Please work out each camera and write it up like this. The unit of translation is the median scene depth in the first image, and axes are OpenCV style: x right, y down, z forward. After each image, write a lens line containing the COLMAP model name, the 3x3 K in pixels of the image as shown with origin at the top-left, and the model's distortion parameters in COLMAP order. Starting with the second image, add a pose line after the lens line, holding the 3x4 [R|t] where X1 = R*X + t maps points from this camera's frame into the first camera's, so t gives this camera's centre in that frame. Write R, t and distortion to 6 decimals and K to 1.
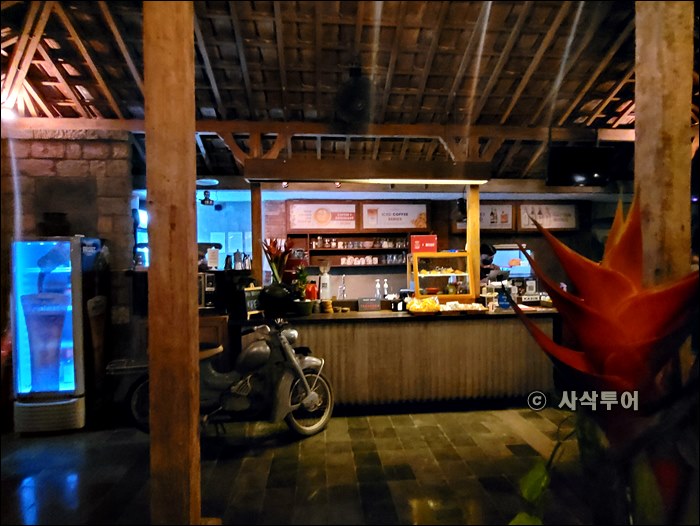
lens RADIAL K [[390.3, 0, 350.0], [0, 390.3, 263.0], [0, 0, 1]] dist [-0.004016, -0.001216]
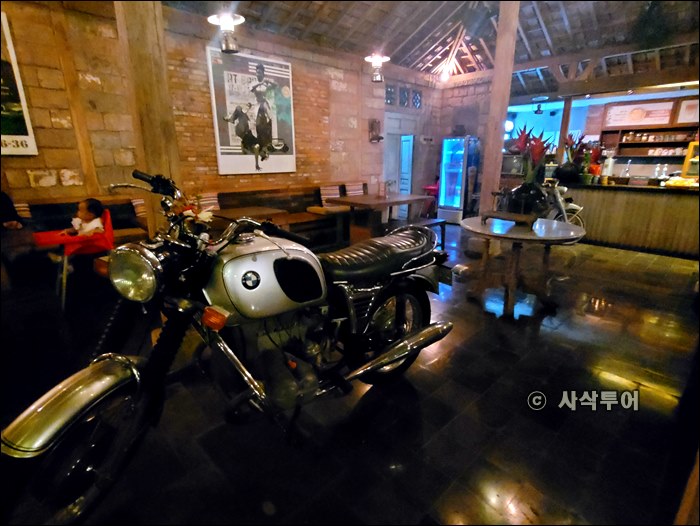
lens RADIAL K [[355.9, 0, 358.3], [0, 355.9, 262.4], [0, 0, 1]] dist [-0.001069, -0.000297]
pose [[0.624530, 0.230706, -0.746149, 0.468980], [-0.027238, 0.961227, 0.274409, 0.067385], [0.780526, -0.151053, 0.606599, -0.657026]]
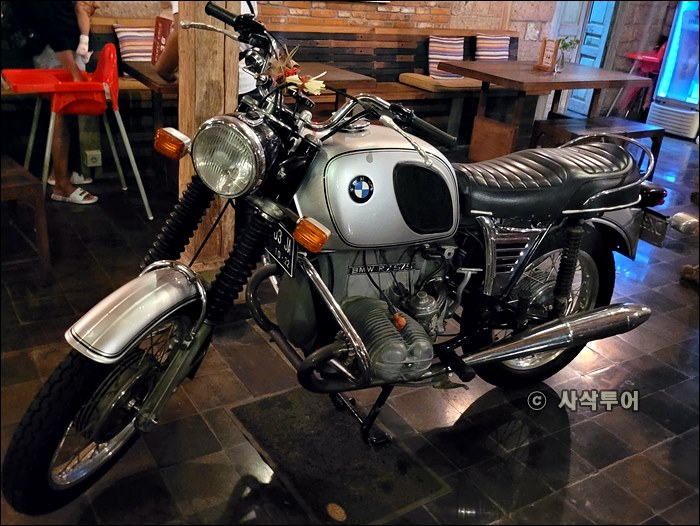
lens RADIAL K [[677.2, 0, 350.0], [0, 677.2, 263.0], [0, 0, 1]] dist [0.029934, 0.014166]
pose [[0.456270, 0.403421, -0.793139, 0.511973], [-0.111364, 0.910206, 0.398901, 0.051946], [0.882845, -0.093680, 0.460227, -0.731104]]
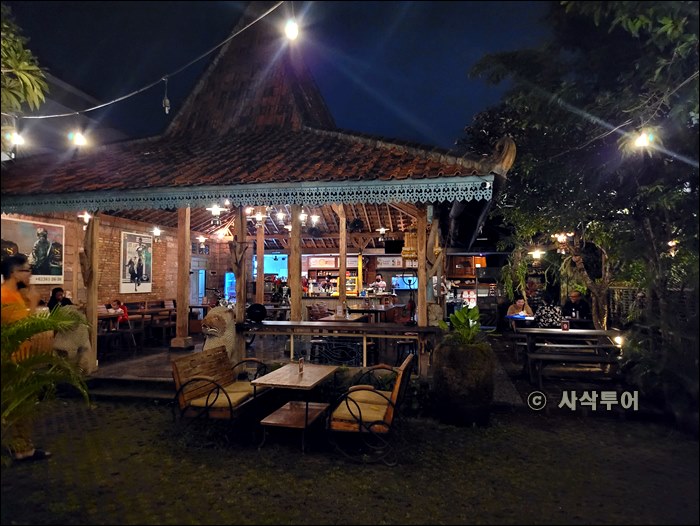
lens RADIAL K [[500.3, 0, 351.8], [0, 500.3, 276.7], [0, 0, 1]] dist [0.009261, 0.000502]
pose [[0.955962, 0.009846, -0.293326, 1.462669], [-0.019384, 0.999373, -0.029627, 0.084775], [0.292851, 0.034008, 0.955553, -2.763077]]
